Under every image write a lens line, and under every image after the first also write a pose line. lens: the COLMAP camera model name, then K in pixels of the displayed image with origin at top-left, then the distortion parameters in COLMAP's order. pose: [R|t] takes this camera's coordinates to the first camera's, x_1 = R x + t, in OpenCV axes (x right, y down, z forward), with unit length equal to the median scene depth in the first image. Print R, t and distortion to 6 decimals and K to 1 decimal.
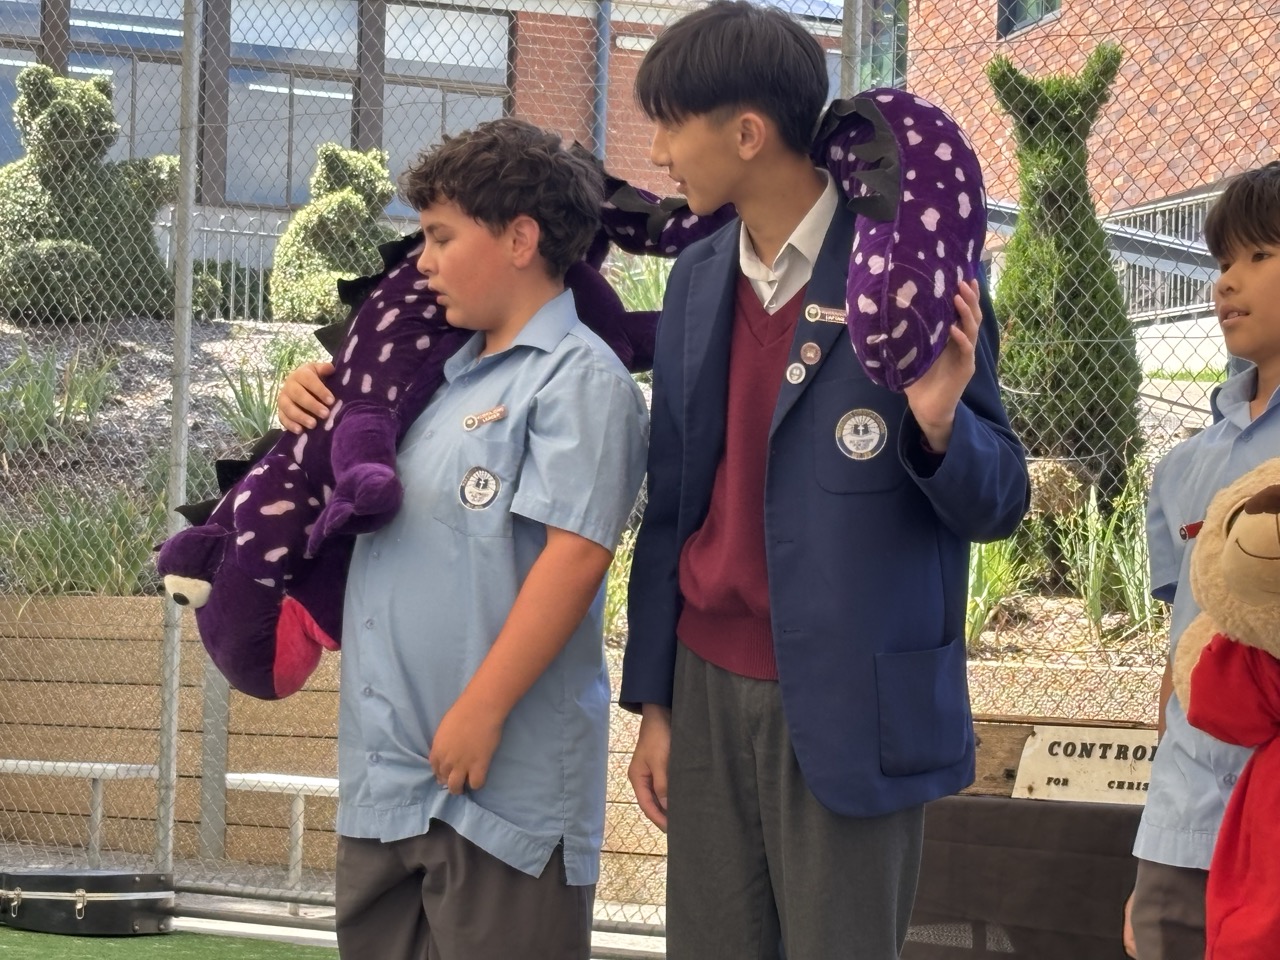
lens RADIAL K [[3710.5, 0, 631.2], [0, 3710.5, 481.5], [0, 0, 1]] dist [0.208933, 0.000000]
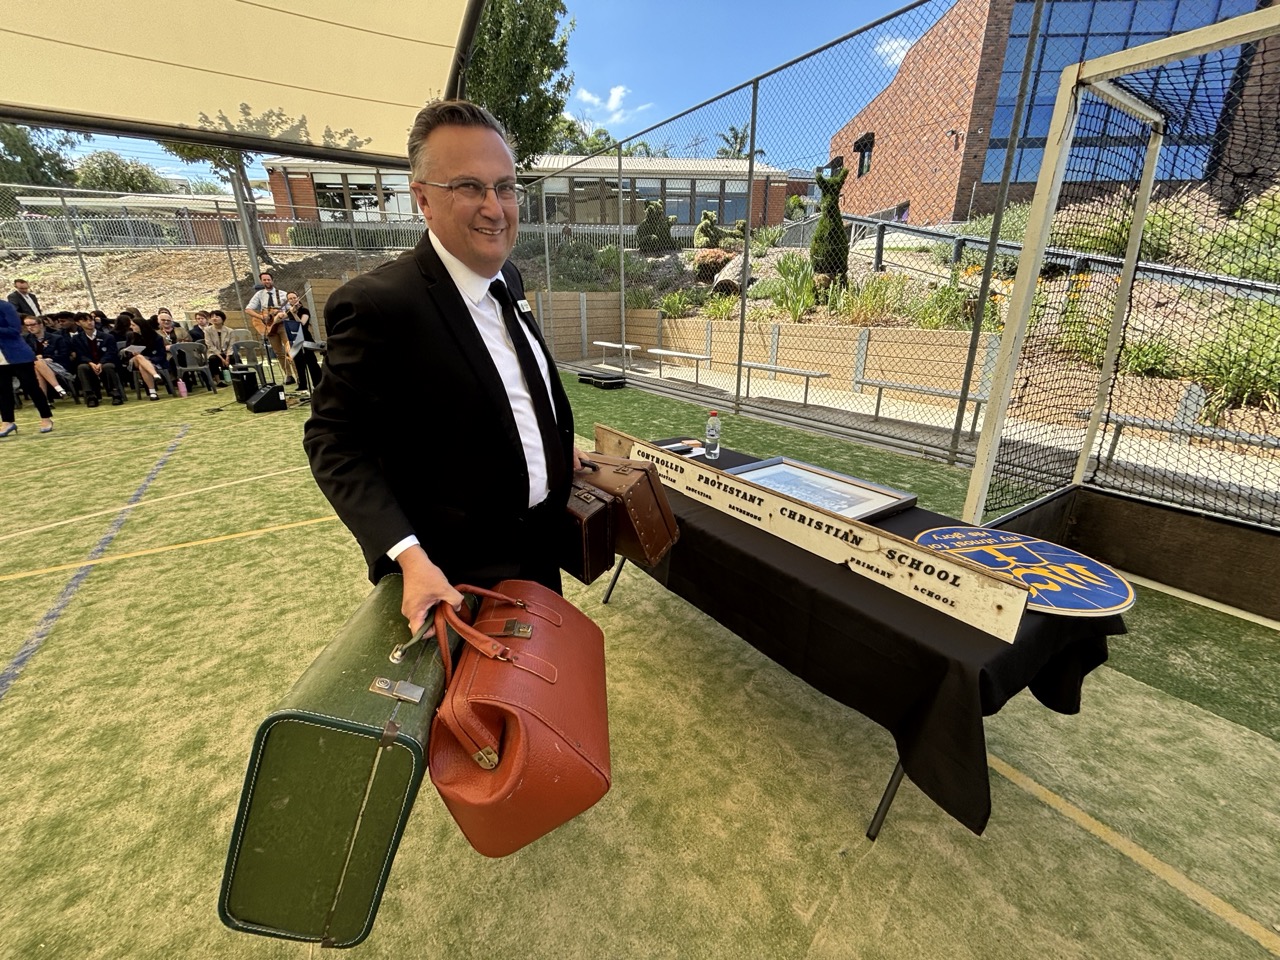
lens RADIAL K [[514.6, 0, 643.3], [0, 514.6, 477.9], [0, 0, 1]] dist [-0.006708, 0.001483]
pose [[0.958599, 0.056222, -0.279156, 0.070161], [0.052102, 0.929138, 0.366044, -0.012240], [0.279954, -0.365434, 0.887741, 0.229155]]
